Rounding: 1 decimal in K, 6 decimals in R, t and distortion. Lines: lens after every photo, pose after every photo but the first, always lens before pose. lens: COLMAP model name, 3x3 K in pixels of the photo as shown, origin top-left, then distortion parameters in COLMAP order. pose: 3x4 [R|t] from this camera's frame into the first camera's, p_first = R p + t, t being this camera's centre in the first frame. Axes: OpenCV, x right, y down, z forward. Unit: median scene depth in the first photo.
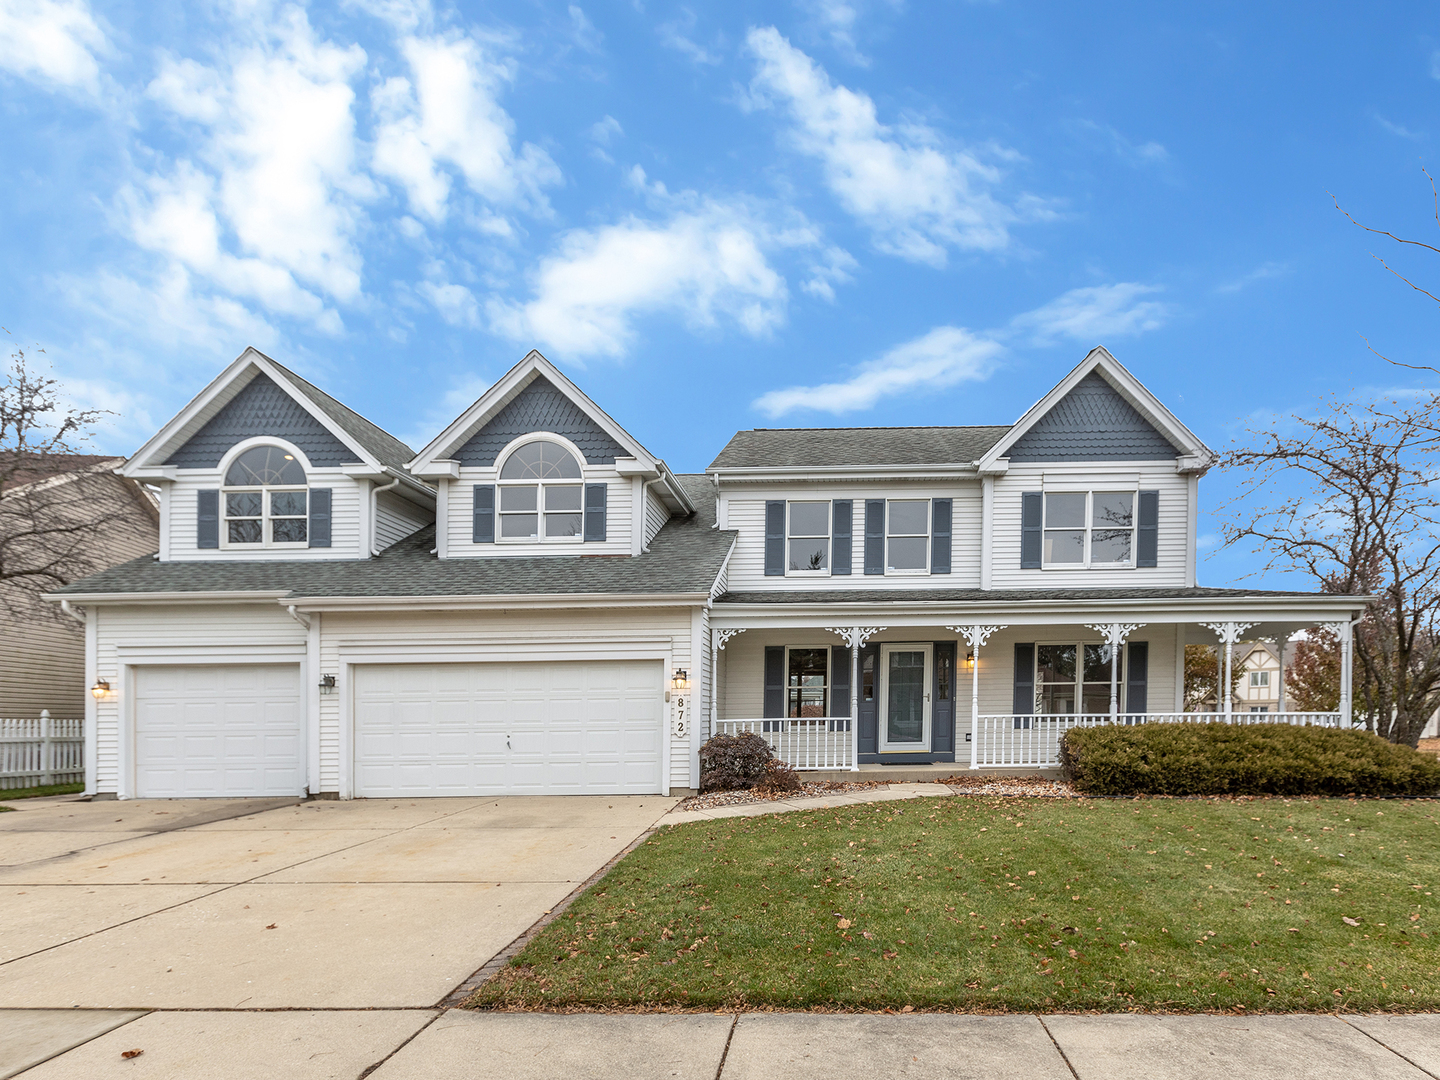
lens RADIAL K [[748.1, 0, 693.5], [0, 748.1, 548.7], [0, 0, 1]] dist [-0.002836, 0.000066]
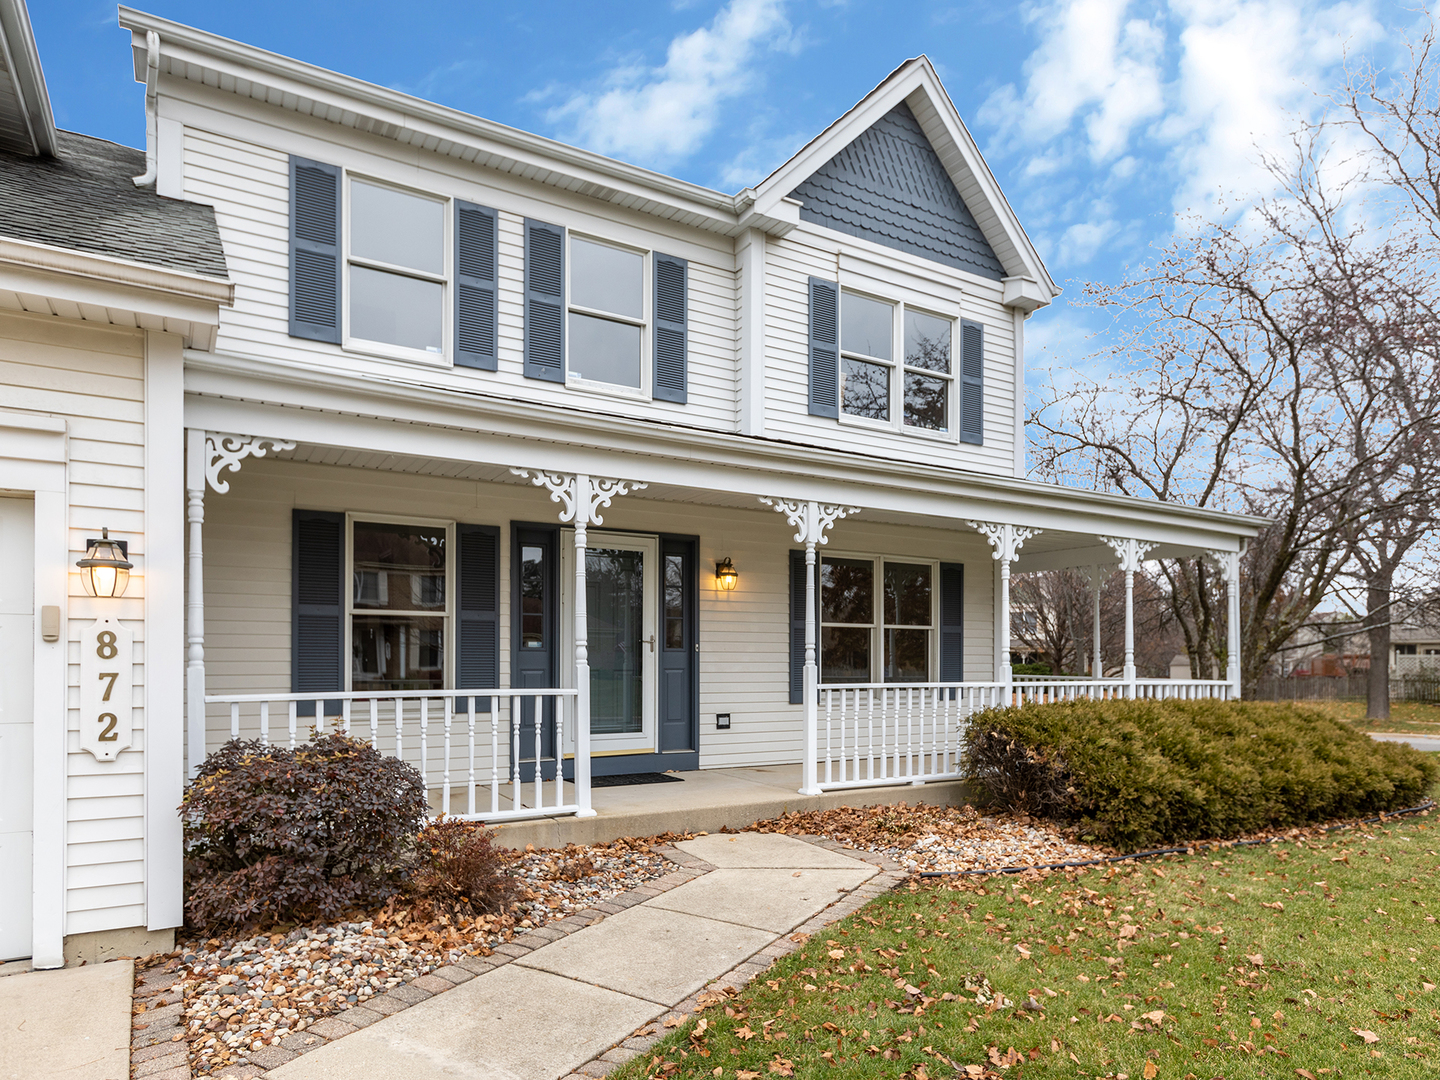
lens RADIAL K [[999.0, 0, 722.2], [0, 999.0, 650.4], [0, 0, 1]] dist [-0.000520, -0.004611]
pose [[0.785416, 0.018571, 0.618690, -0.057304], [-0.146891, 0.976587, 0.157163, 0.092187], [-0.601286, -0.214318, 0.769755, 0.460377]]
